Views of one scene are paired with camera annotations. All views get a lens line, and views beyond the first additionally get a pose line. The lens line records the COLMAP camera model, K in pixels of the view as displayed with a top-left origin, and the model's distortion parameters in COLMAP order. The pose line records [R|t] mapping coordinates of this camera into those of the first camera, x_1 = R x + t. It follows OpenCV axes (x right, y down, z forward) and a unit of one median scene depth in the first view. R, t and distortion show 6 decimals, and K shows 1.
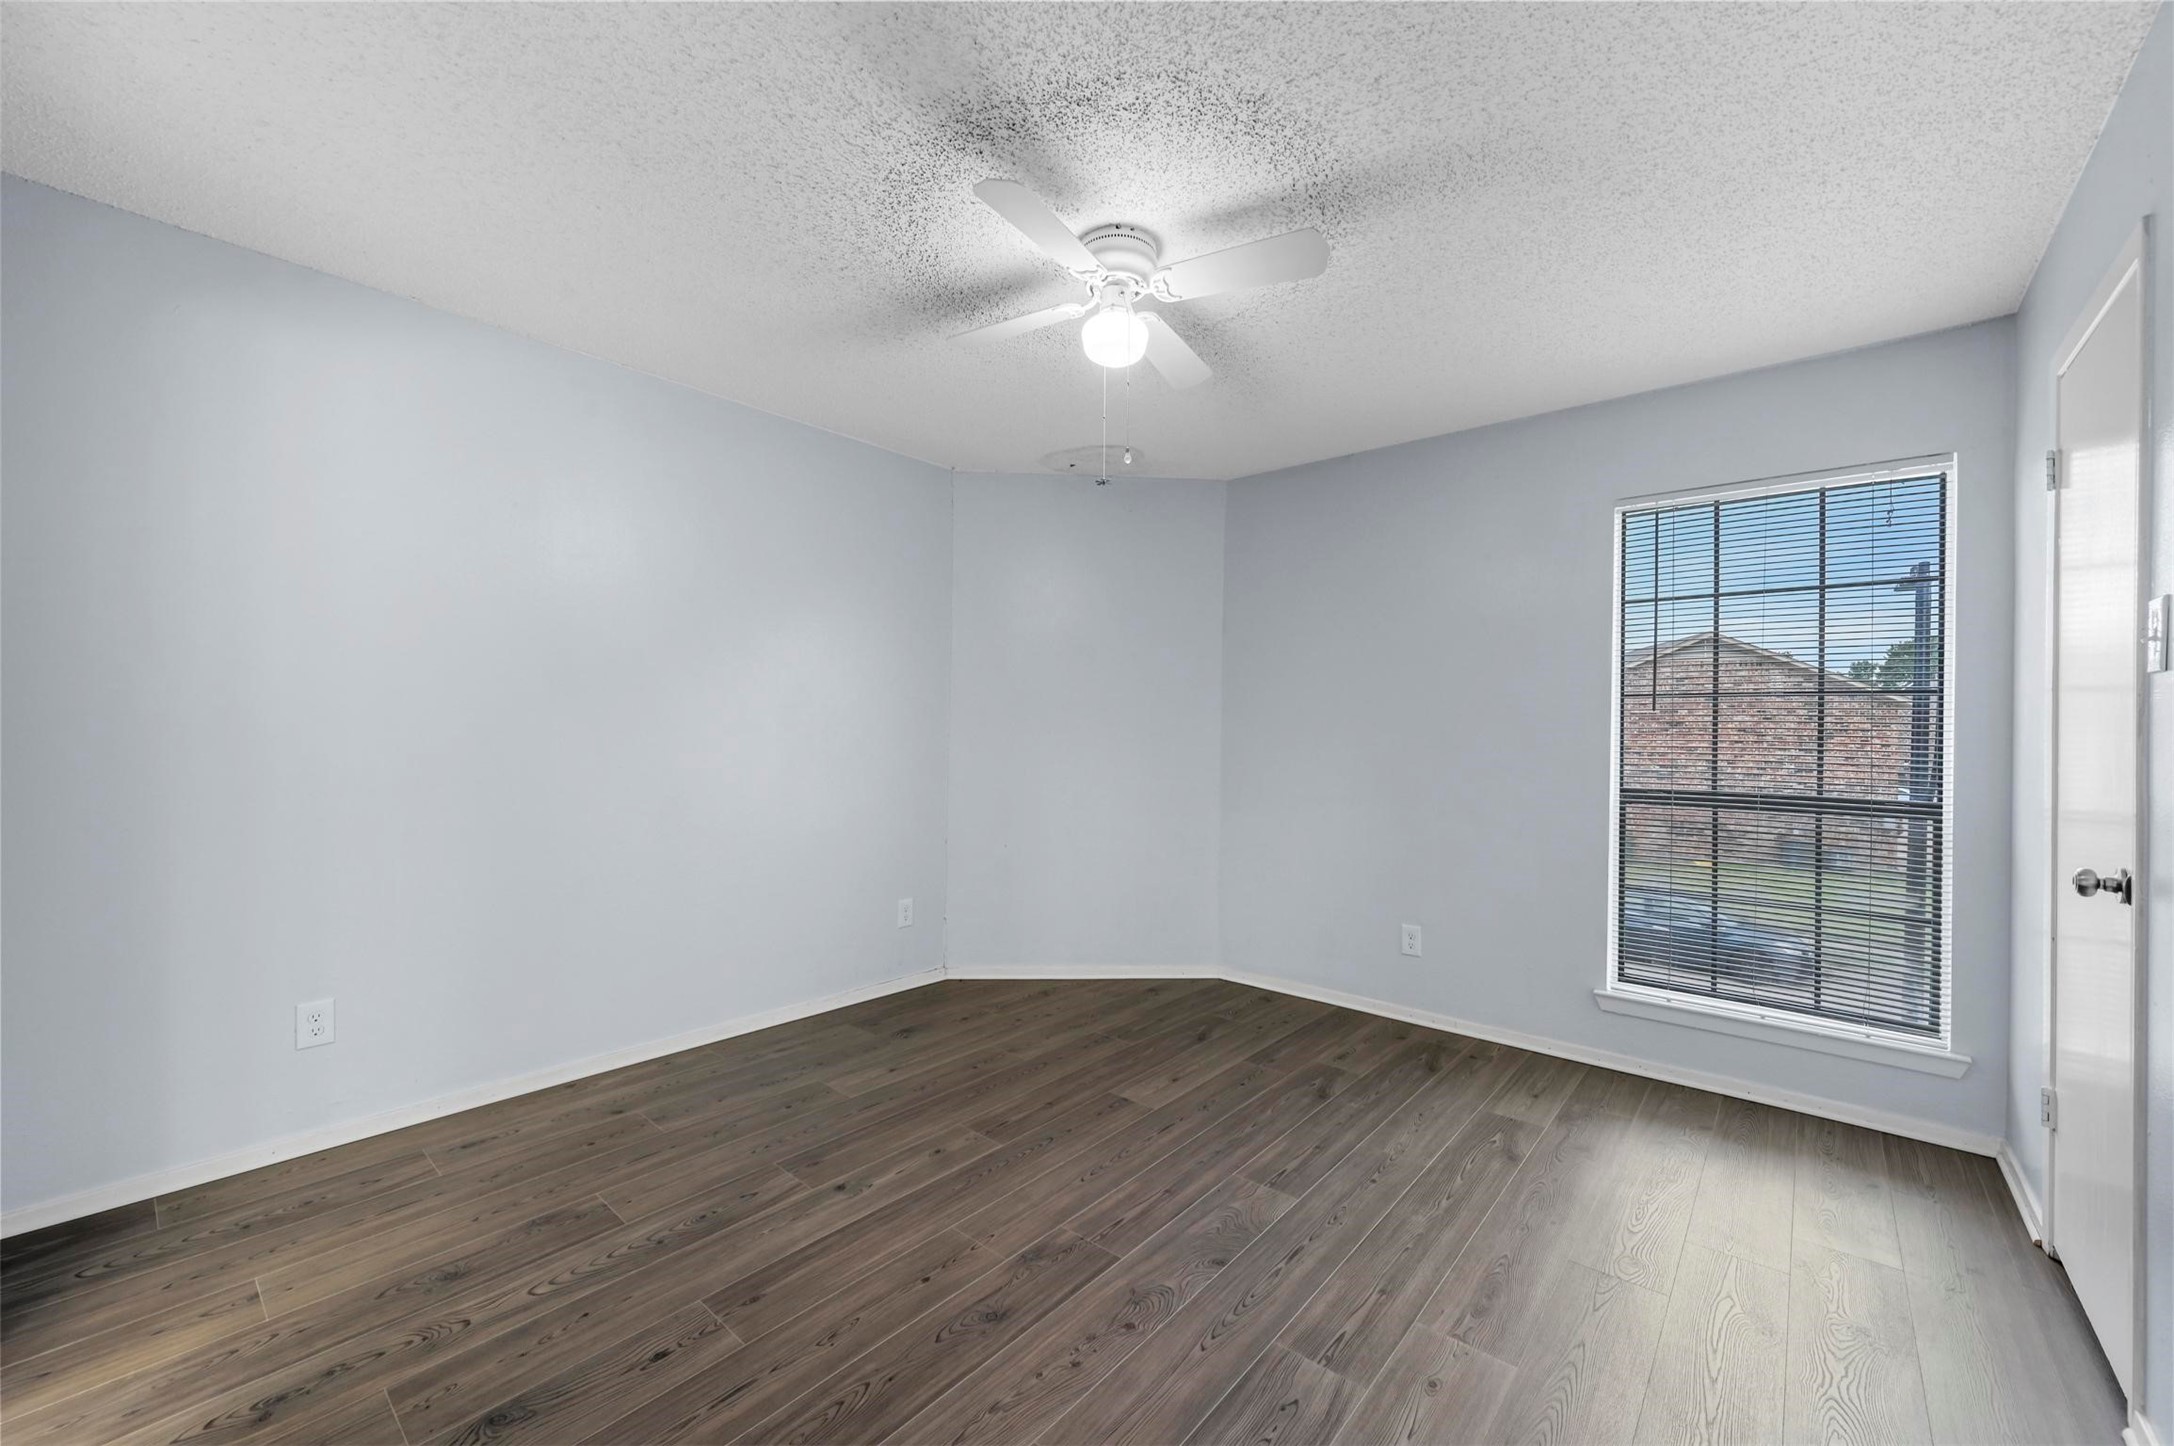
lens RADIAL K [[852.4, 0, 1088.3], [0, 852.4, 726.3], [0, 0, 1]] dist [-0.000569, -0.000083]
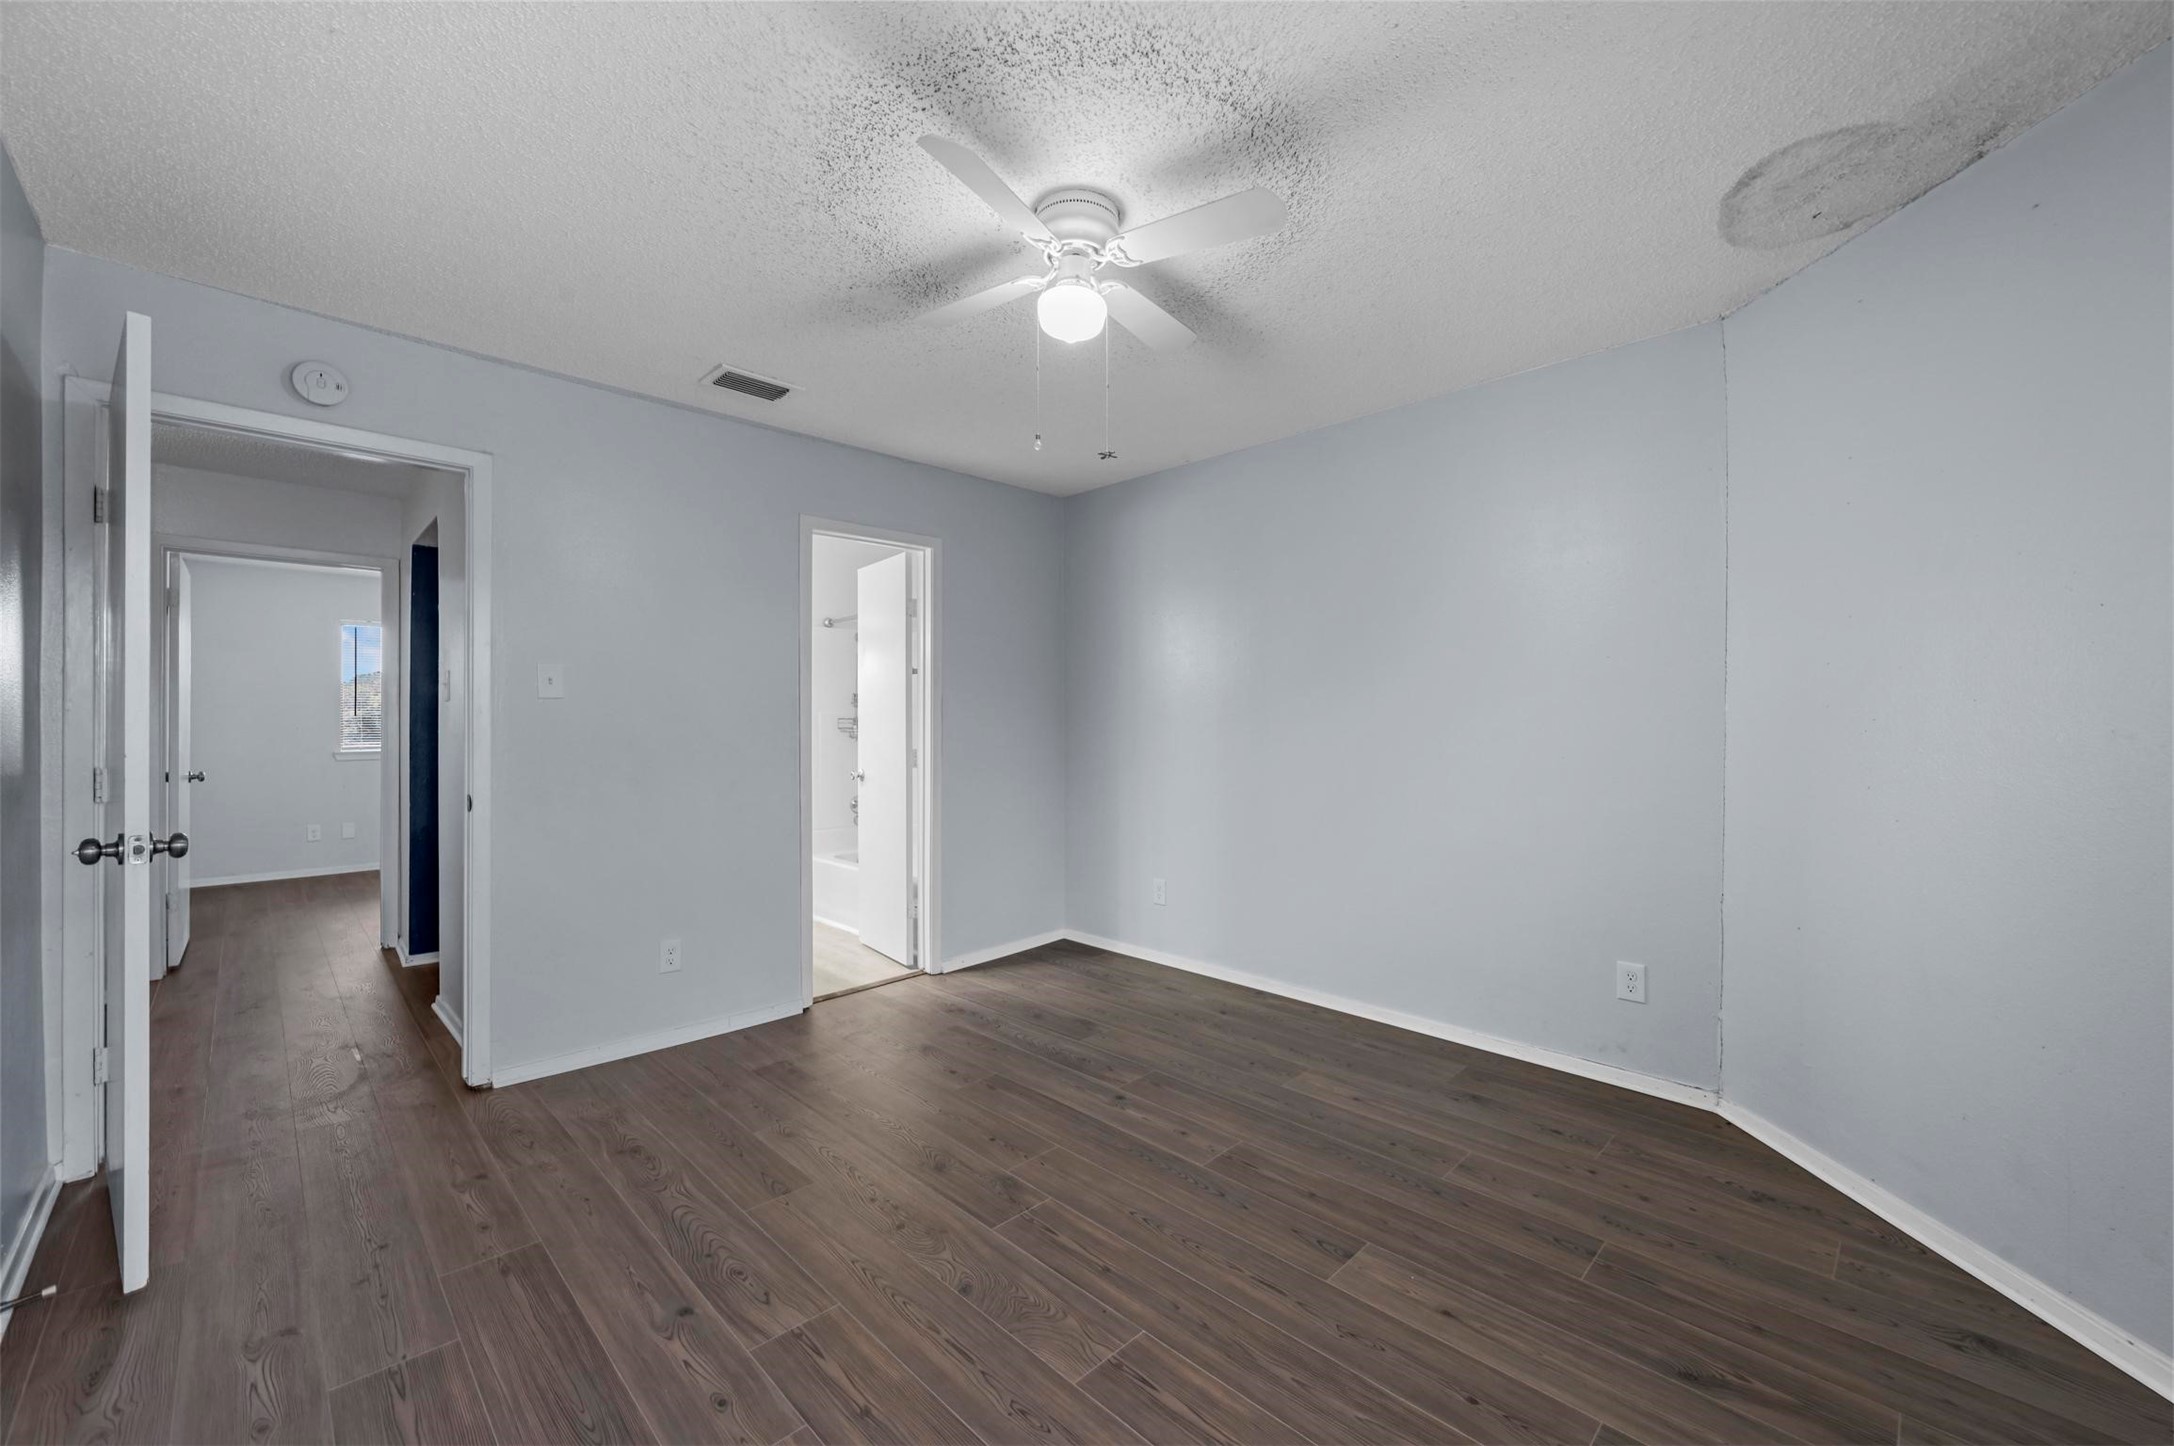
lens RADIAL K [[852.4, 0, 1088.3], [0, 852.4, 726.3], [0, 0, 1]] dist [-0.000569, -0.000083]
pose [[-0.082066, -0.006461, -0.996606, 0.835432], [0.003057, 0.999973, -0.006735, 0.011757], [0.996622, -0.003600, -0.082044, 0.936974]]
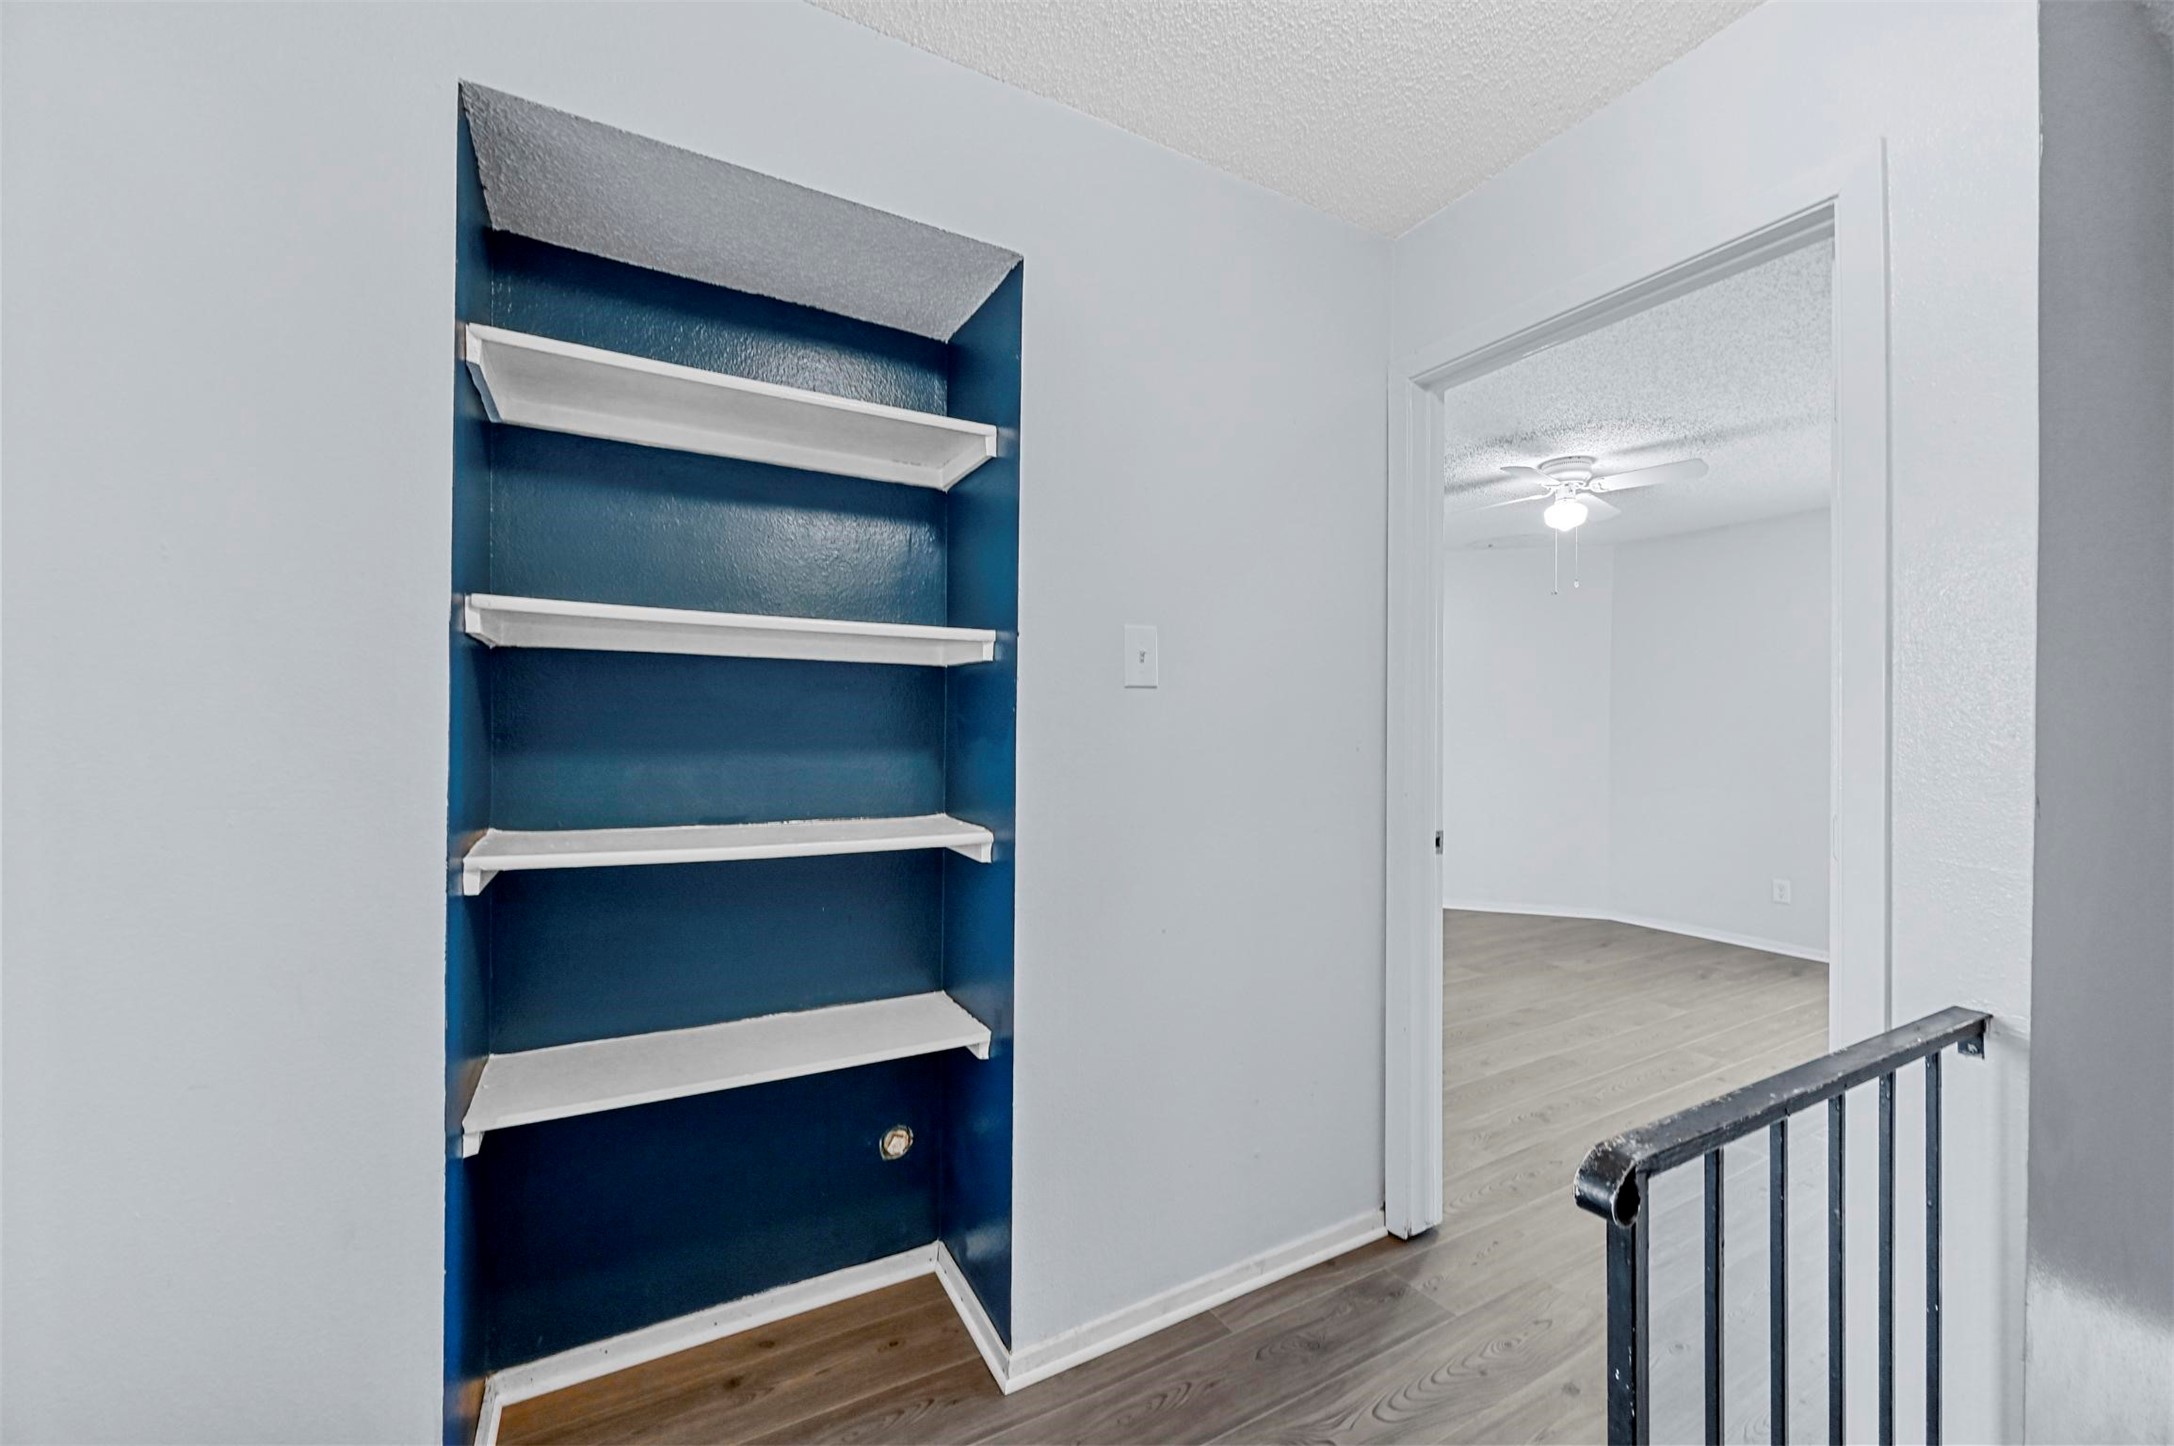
lens RADIAL K [[858.9, 0, 1143.9], [0, 858.9, 726.7], [0, 0, 1]] dist [0.054315, -0.000032]
pose [[0.957093, -0.001664, -0.289776, -0.242932], [0.000428, 0.999991, -0.004329, 0.000114], [0.289780, 0.004019, 0.957085, -0.859865]]
